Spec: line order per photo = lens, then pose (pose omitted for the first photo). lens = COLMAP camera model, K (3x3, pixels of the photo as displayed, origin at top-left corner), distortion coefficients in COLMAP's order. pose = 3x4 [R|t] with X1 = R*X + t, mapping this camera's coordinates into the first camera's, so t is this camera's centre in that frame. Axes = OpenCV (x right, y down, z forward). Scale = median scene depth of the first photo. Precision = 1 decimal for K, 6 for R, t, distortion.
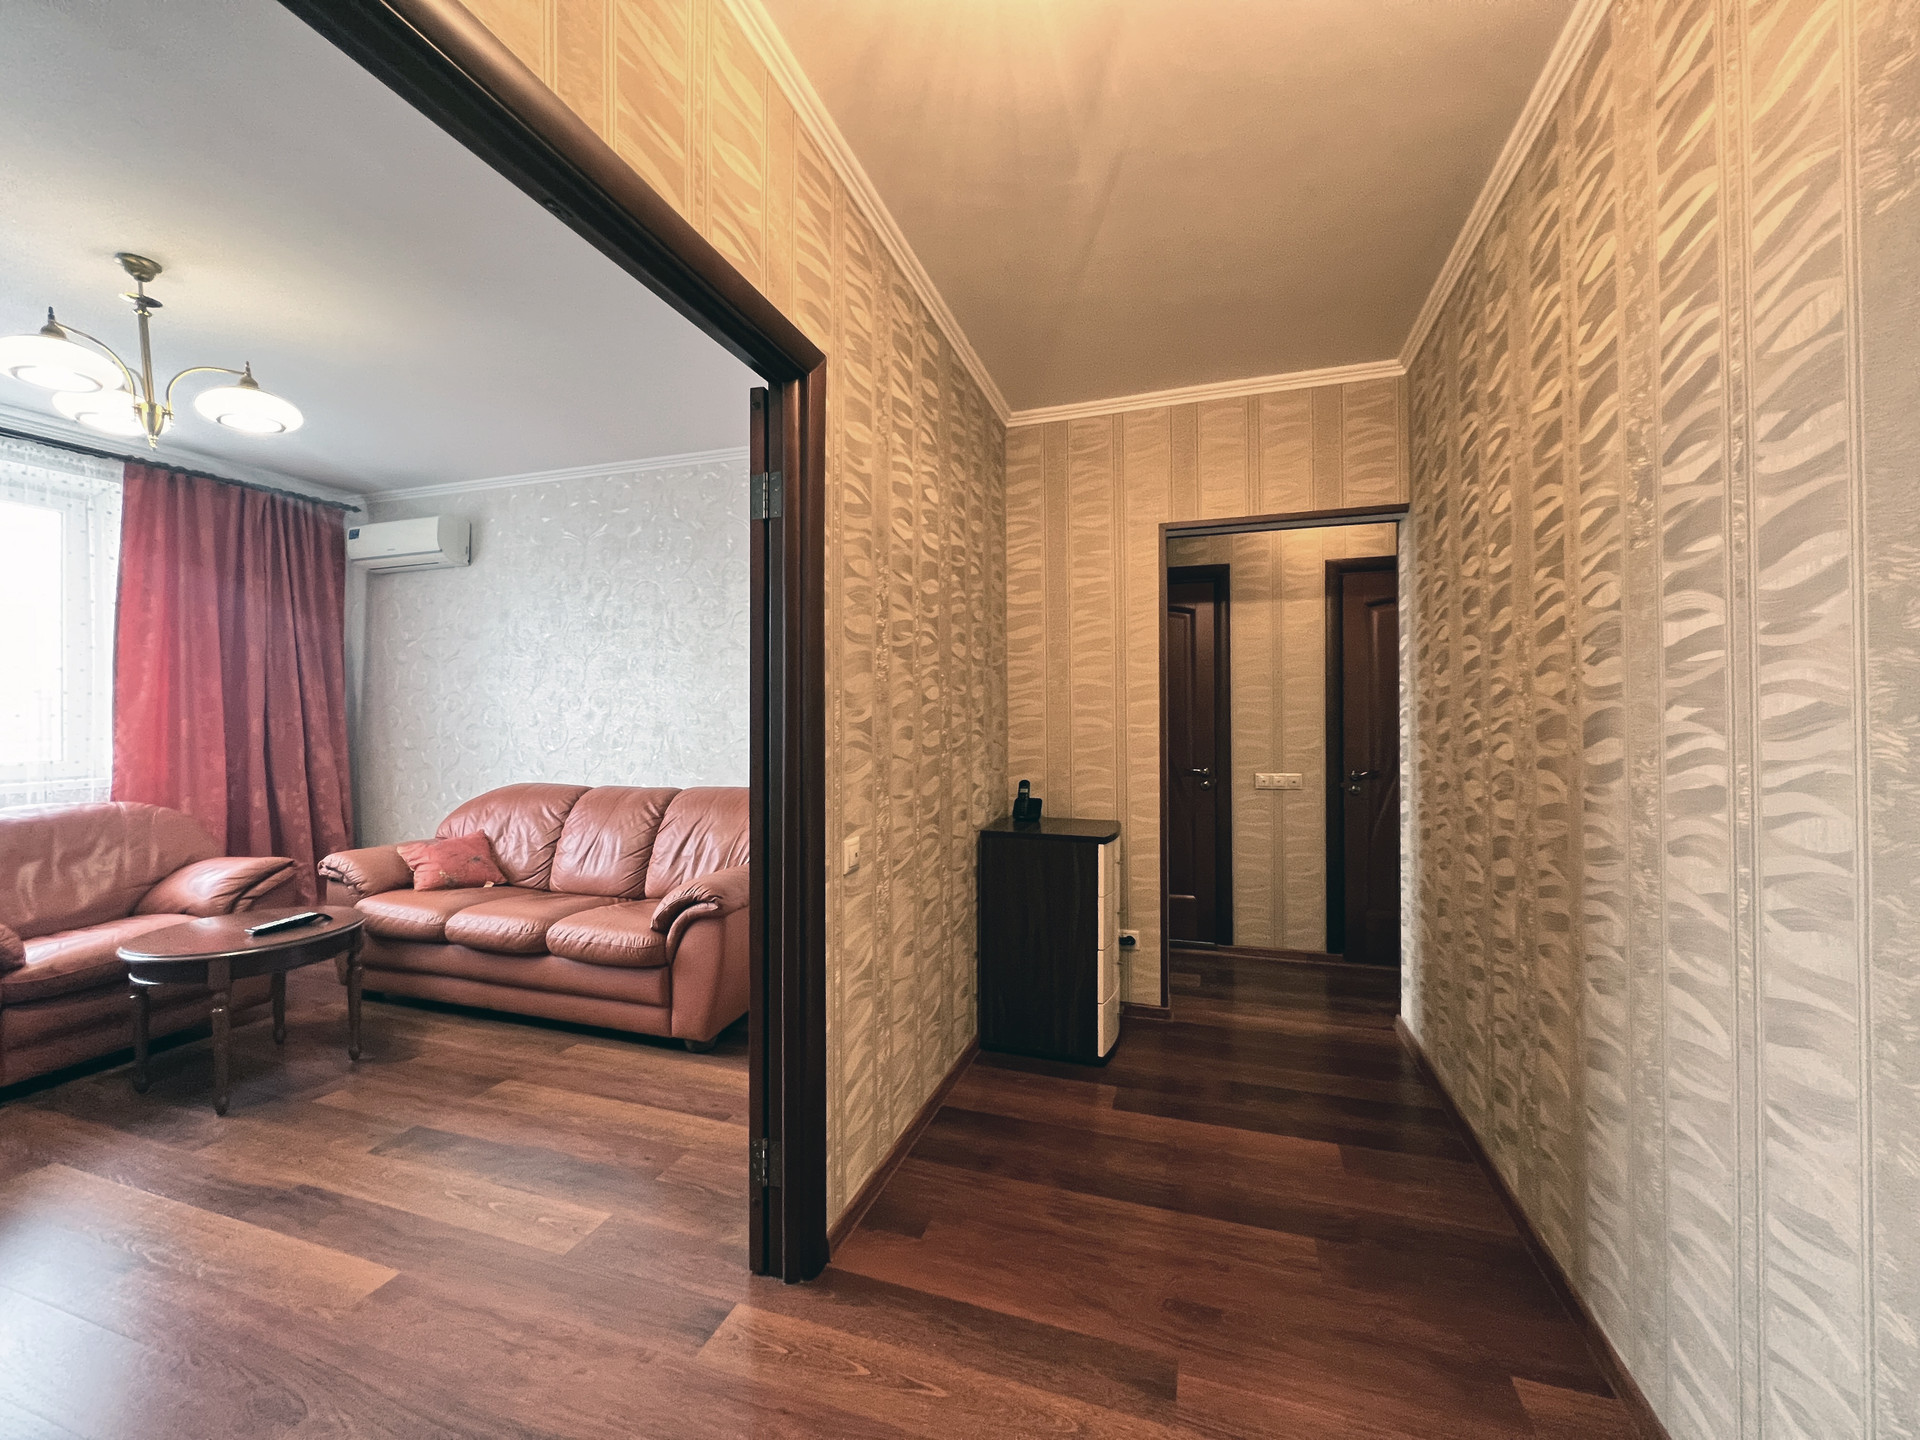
lens RADIAL K [[766.3, 0, 956.7], [0, 766.3, 719.7], [0, 0, 1]] dist [0.003538, -0.000160]
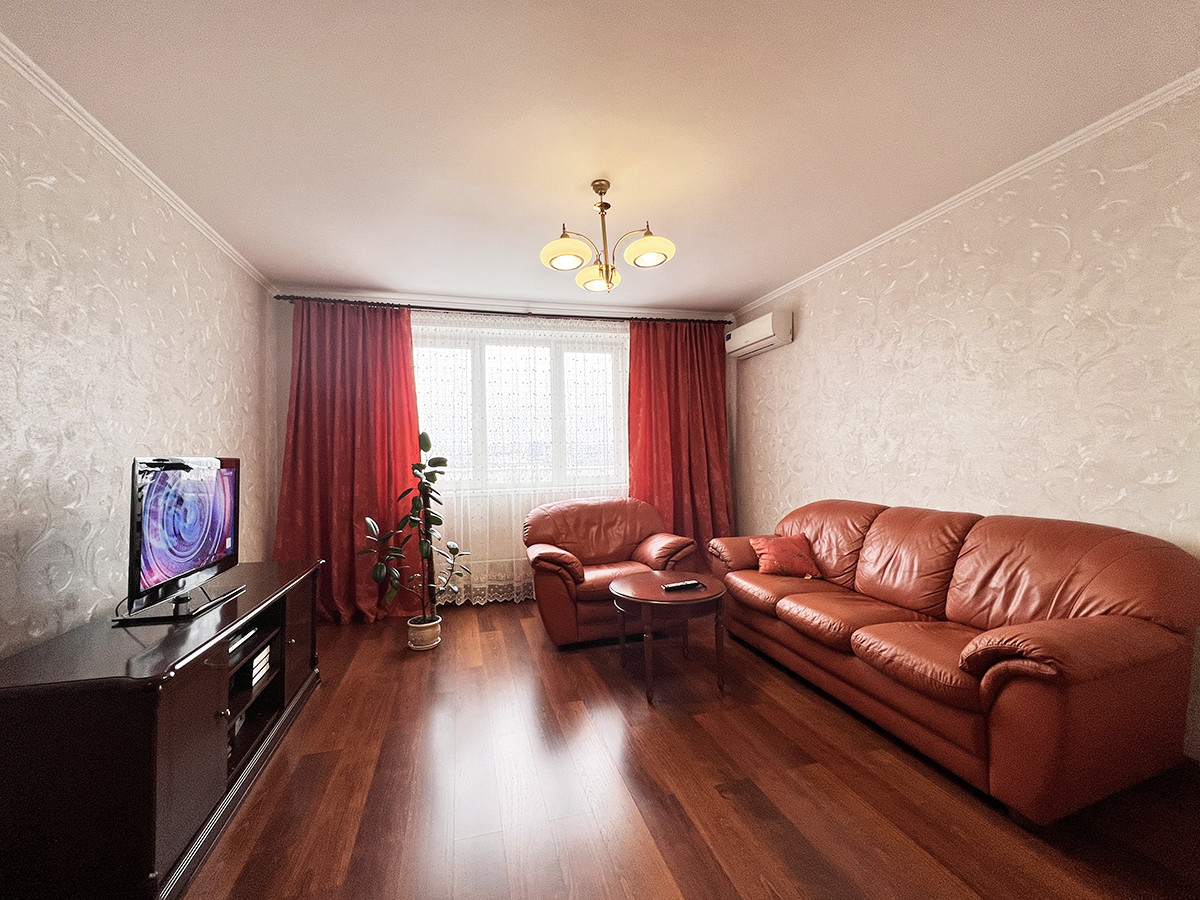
lens RADIAL K [[492.2, 0, 593.1], [0, 492.2, 446.6], [0, 0, 1]] dist [-0.002996, 0.000930]
pose [[0.555314, -0.027086, -0.831199, -0.114054], [0.017945, 0.999627, -0.020585, 0.004486], [0.831447, -0.003485, 0.555593, 0.237179]]
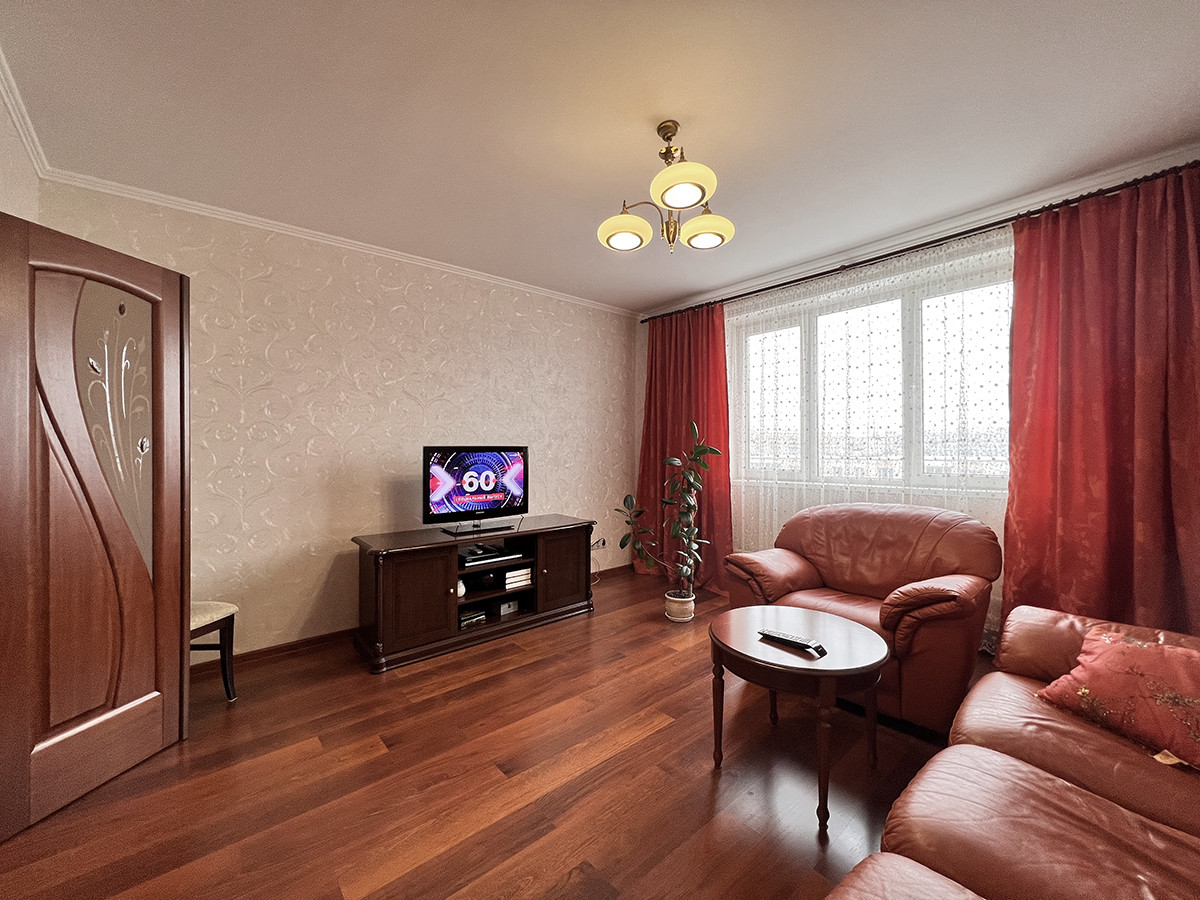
lens RADIAL K [[492.2, 0, 620.3], [0, 492.2, 445.8], [0, 0, 1]] dist [-0.002996, 0.000930]
pose [[-0.505671, -0.001906, -0.862724, -0.137261], [0.005274, 0.999972, -0.005300, 0.004702], [0.862710, -0.007230, -0.505647, 0.869458]]
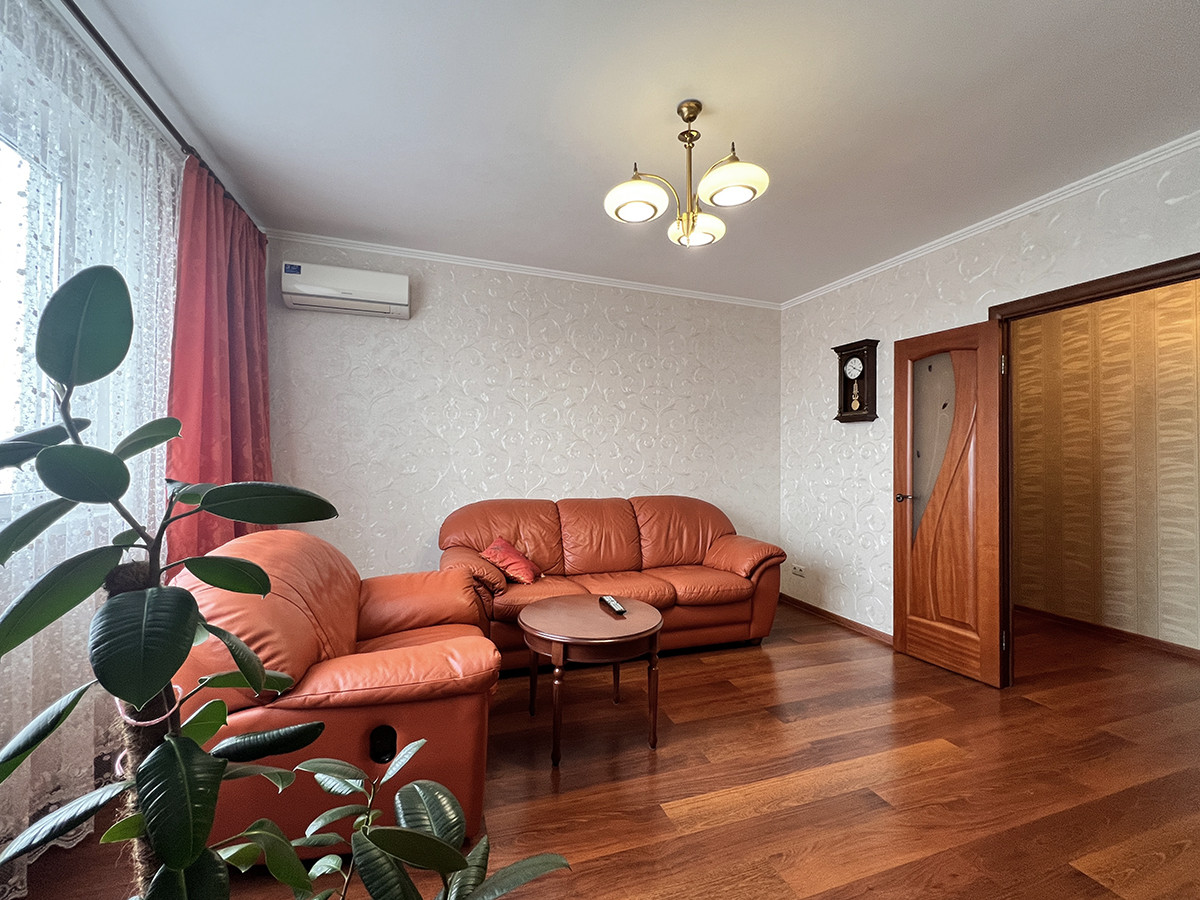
lens RADIAL K [[497.3, 0, 611.6], [0, 497.3, 466.8], [0, 0, 1]] dist [-0.018086, -0.000200]
pose [[0.807138, -0.011033, 0.590260, -1.036810], [-0.003636, 0.999713, 0.023658, 0.009208], [-0.590352, -0.021241, 0.806866, 0.255043]]
